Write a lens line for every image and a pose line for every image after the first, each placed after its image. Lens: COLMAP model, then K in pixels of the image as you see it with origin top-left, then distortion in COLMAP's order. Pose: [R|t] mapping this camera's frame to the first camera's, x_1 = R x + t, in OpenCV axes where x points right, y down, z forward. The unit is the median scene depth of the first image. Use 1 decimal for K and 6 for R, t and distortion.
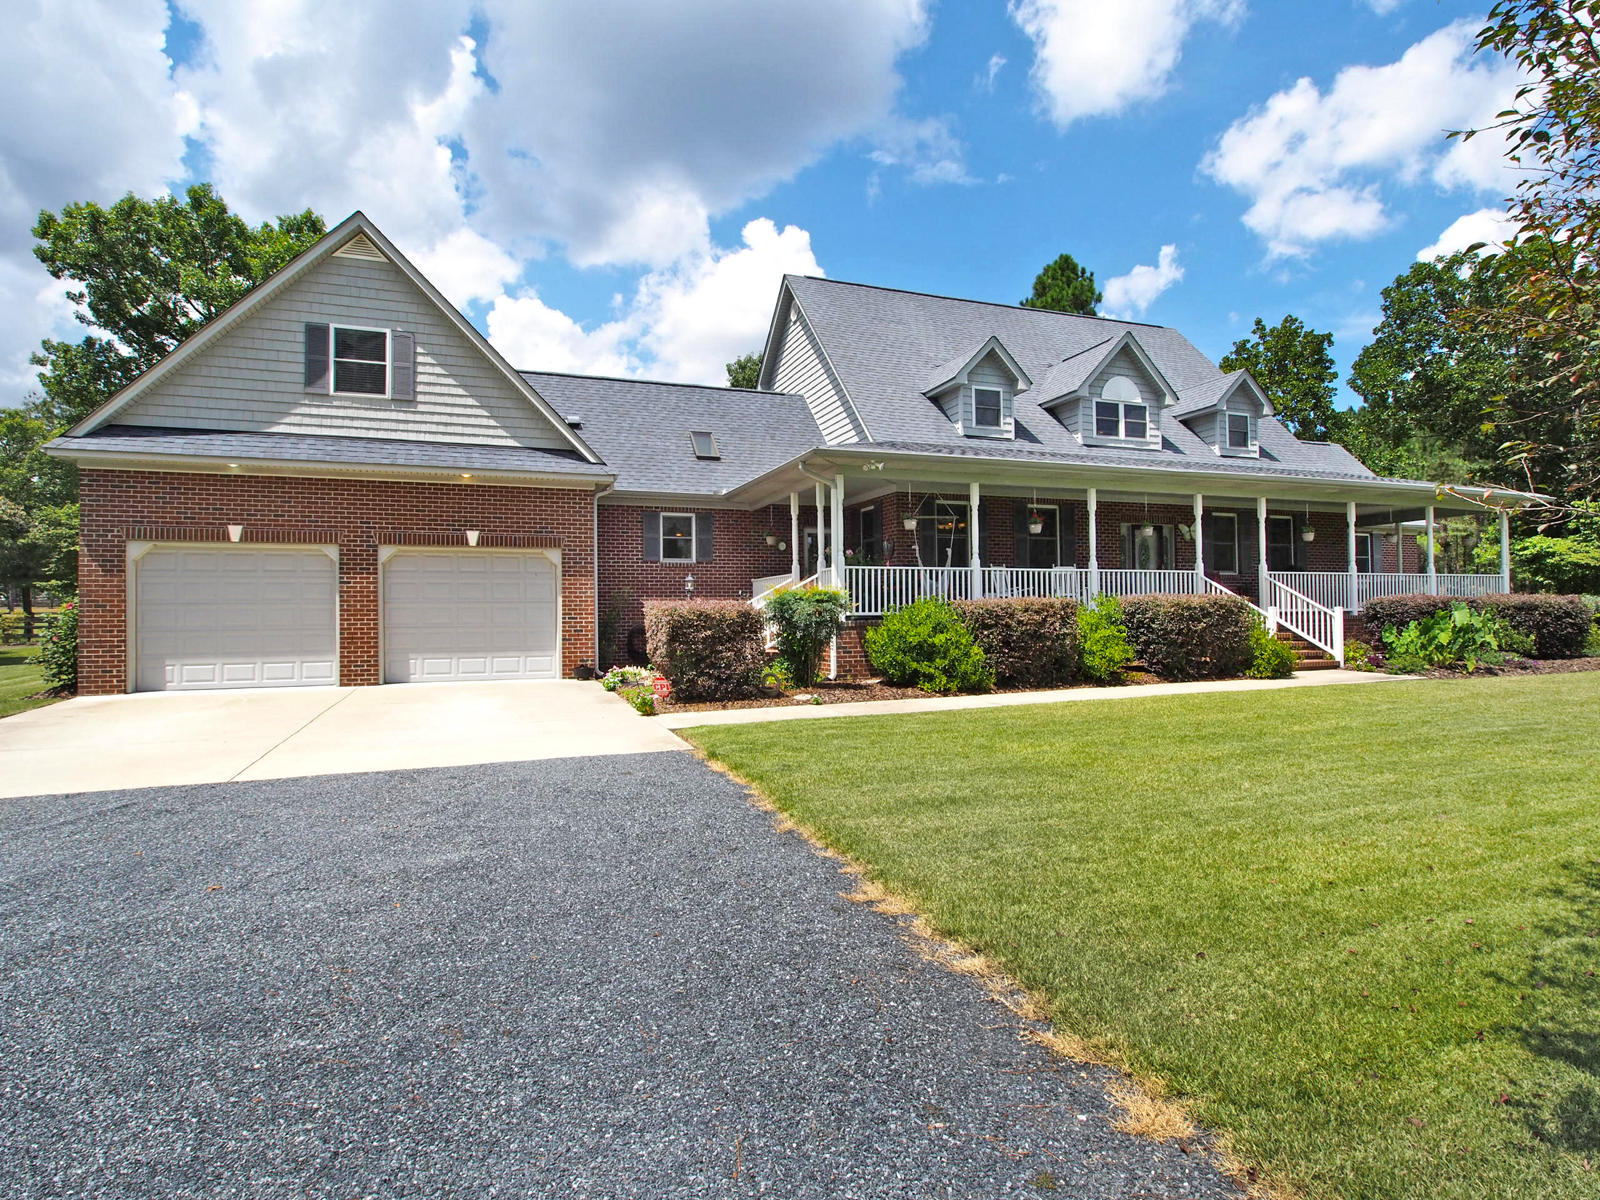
lens RADIAL K [[866.3, 0, 799.9], [0, 866.3, 604.1], [0, 0, 1]] dist [-0.012807, -0.001493]
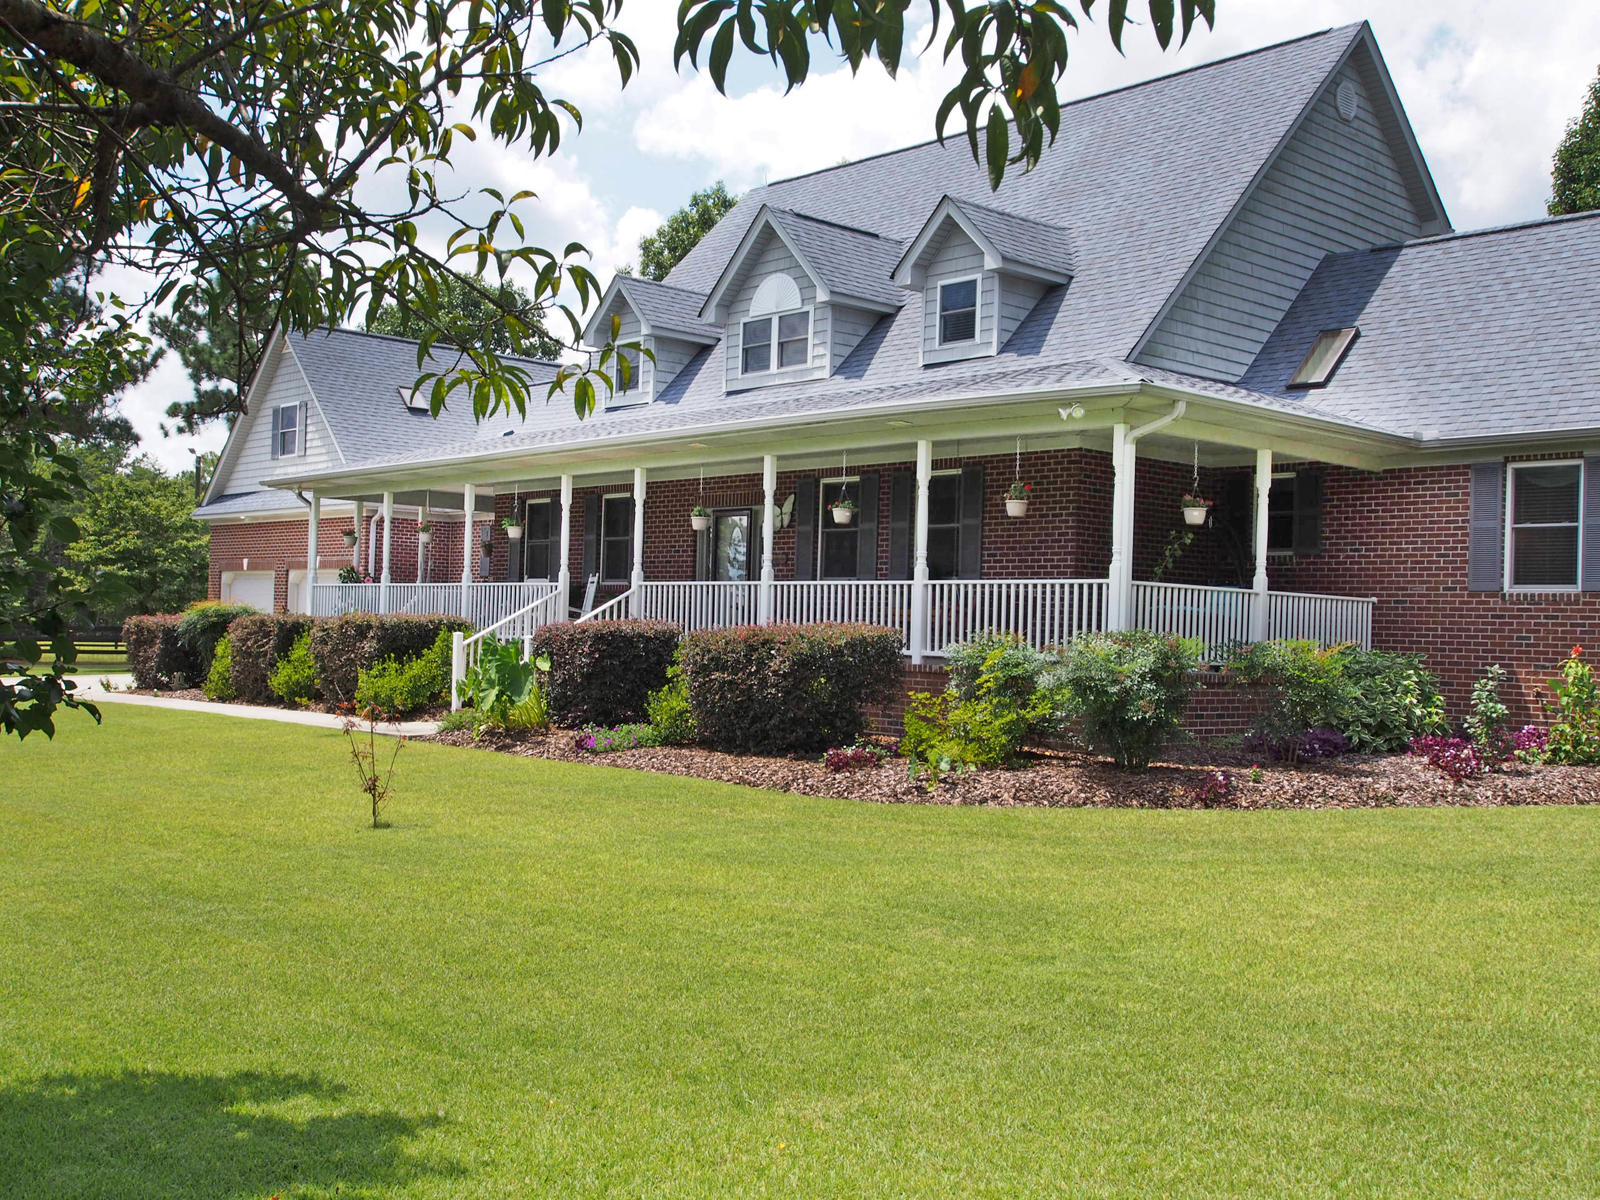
lens RADIAL K [[1658.6, 0, 801.0], [0, 1658.6, 600.0], [0, 0, 1]] dist [-0.029621, 0.000000]
pose [[0.367096, -0.002732, -0.930179, 1.445451], [-0.030171, 0.999435, -0.014842, -0.008665], [0.929694, 0.033513, 0.366806, 0.563773]]
